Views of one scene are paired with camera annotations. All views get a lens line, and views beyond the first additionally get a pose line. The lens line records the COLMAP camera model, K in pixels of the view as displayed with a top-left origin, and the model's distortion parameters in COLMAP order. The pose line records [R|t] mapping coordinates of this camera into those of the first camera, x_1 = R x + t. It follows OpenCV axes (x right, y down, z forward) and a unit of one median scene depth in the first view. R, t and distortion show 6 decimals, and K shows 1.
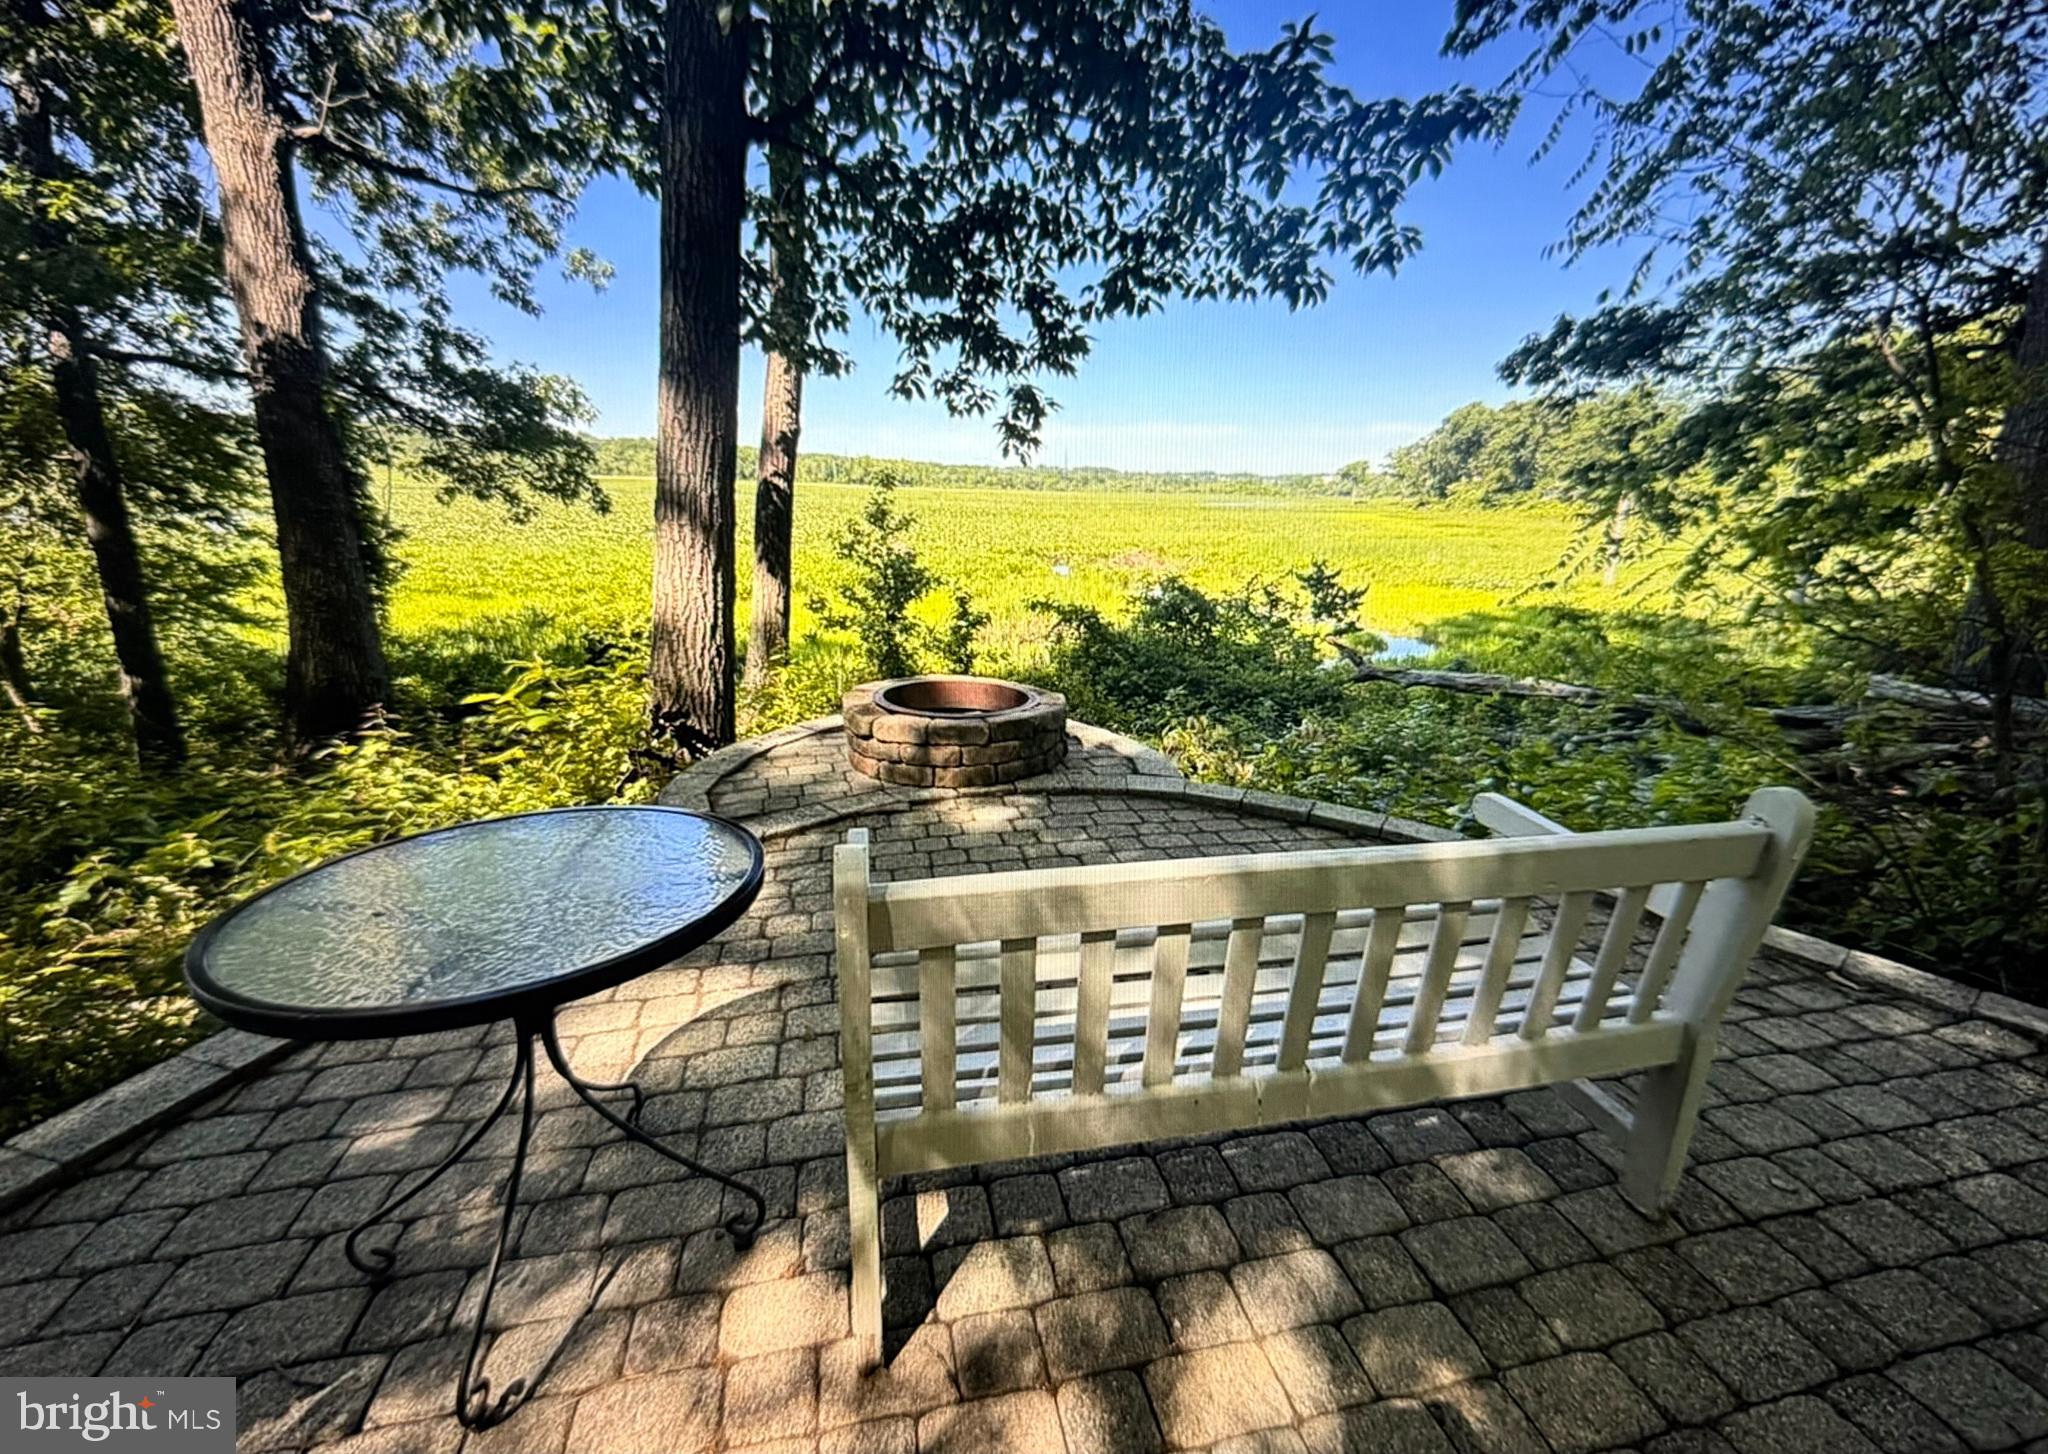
lens RADIAL K [[896.0, 0, 1020.7], [0, 896.0, 723.3], [0, 0, 1]] dist [0.023252, -0.037967]
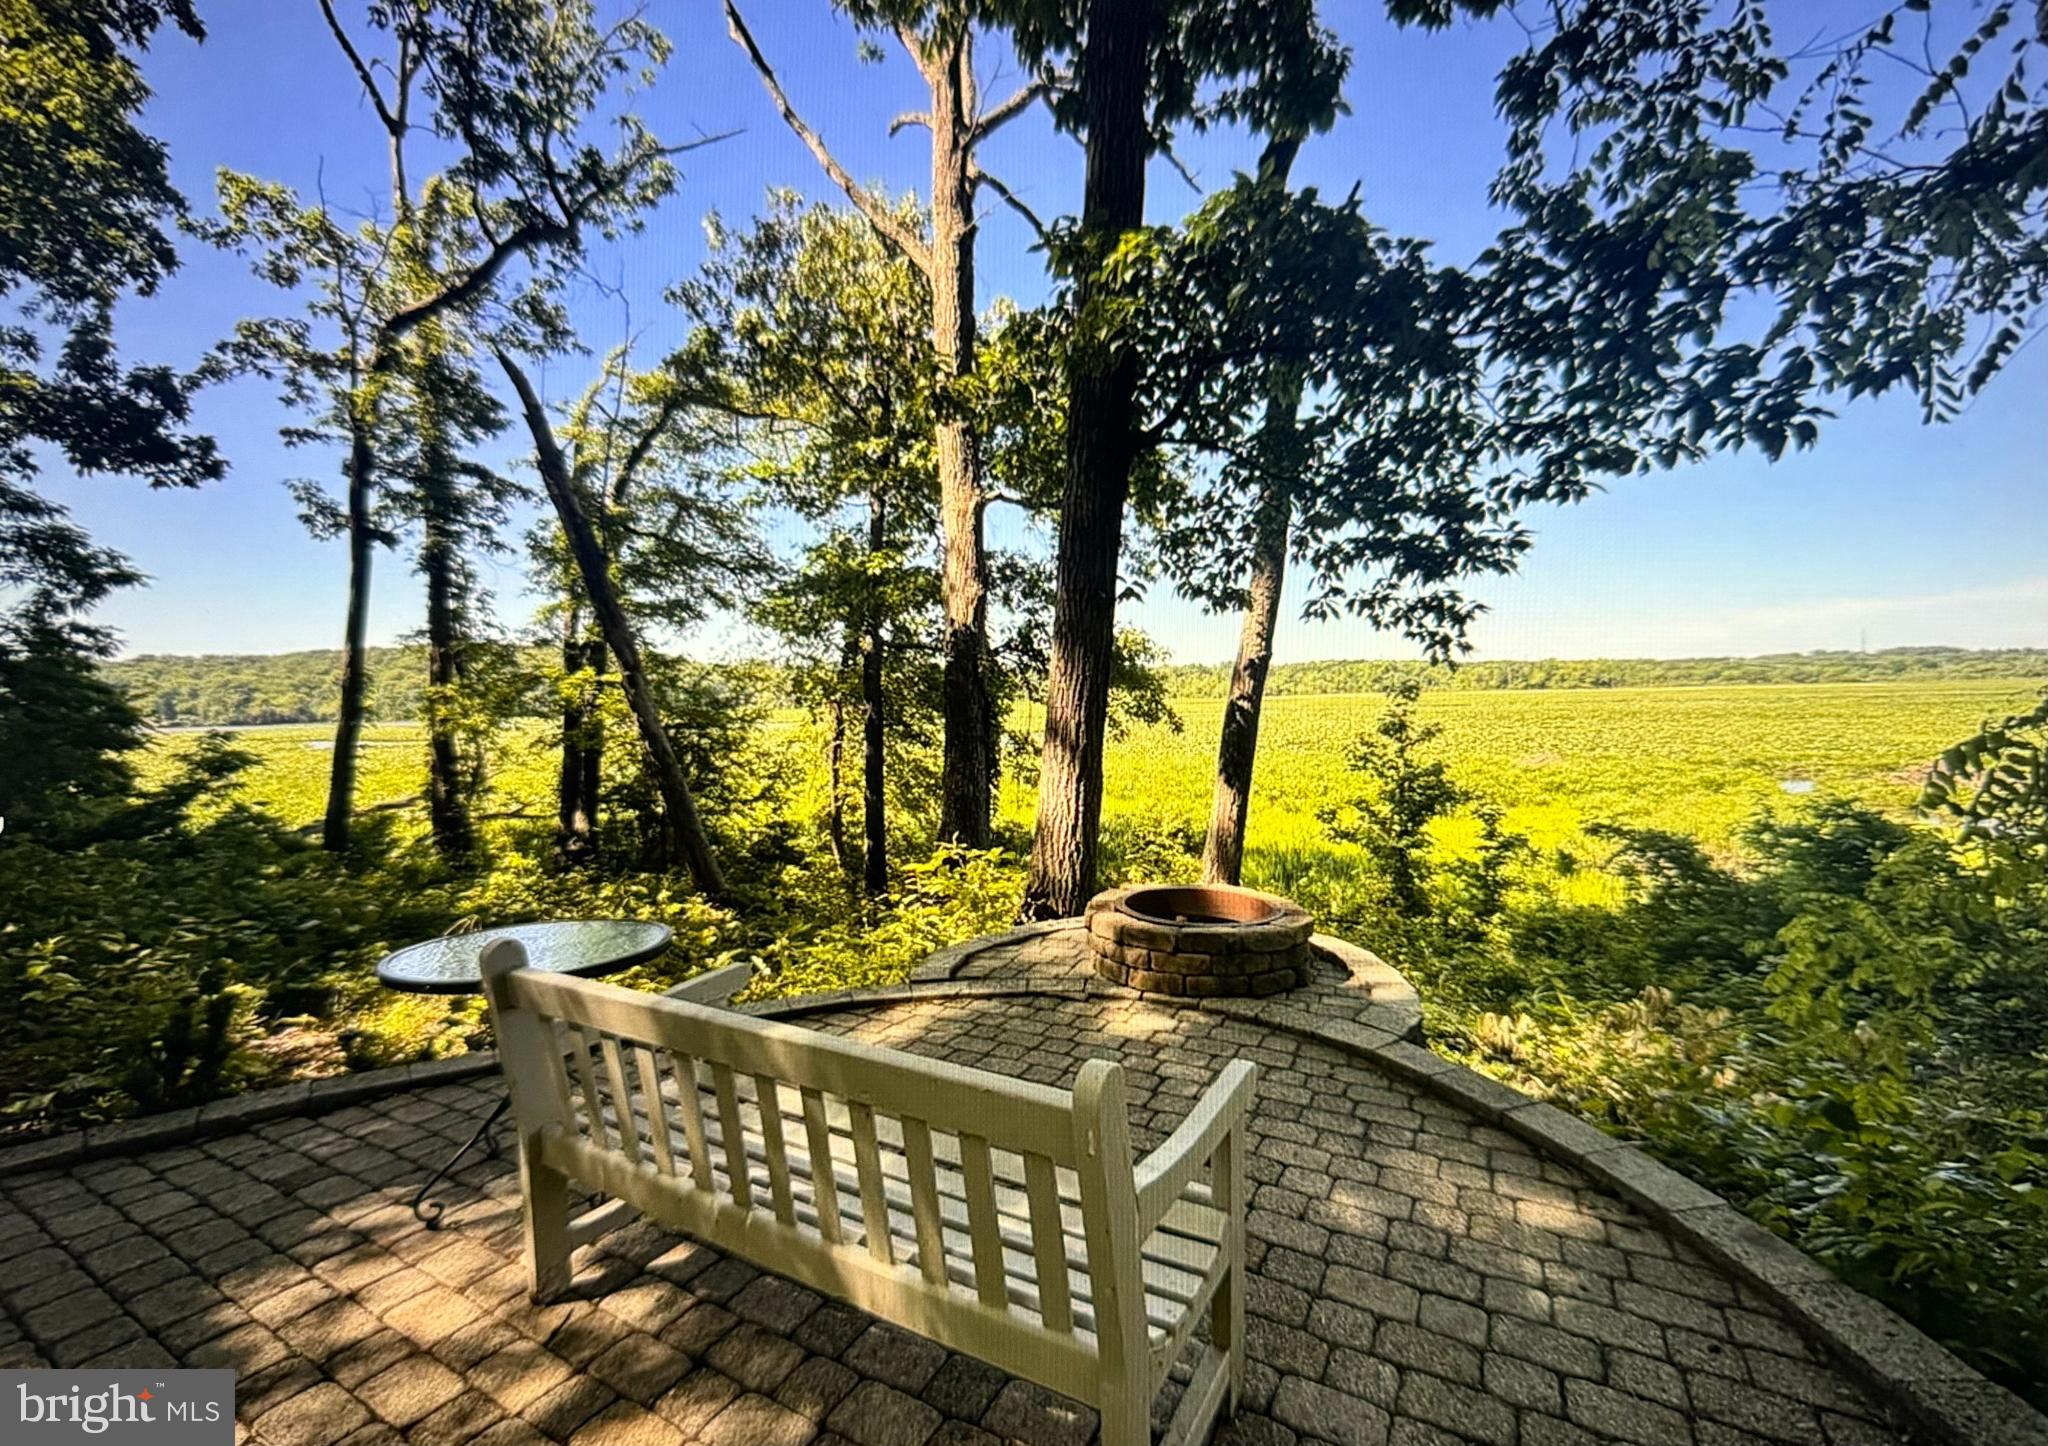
lens RADIAL K [[896.0, 0, 1020.7], [0, 896.0, 719.3], [0, 0, 1]] dist [0.023252, -0.037967]
pose [[0.670595, -0.034782, -0.741008, 0.385640], [-0.138073, 0.975593, -0.170746, -0.023562], [0.728861, 0.216815, 0.649425, 0.091907]]
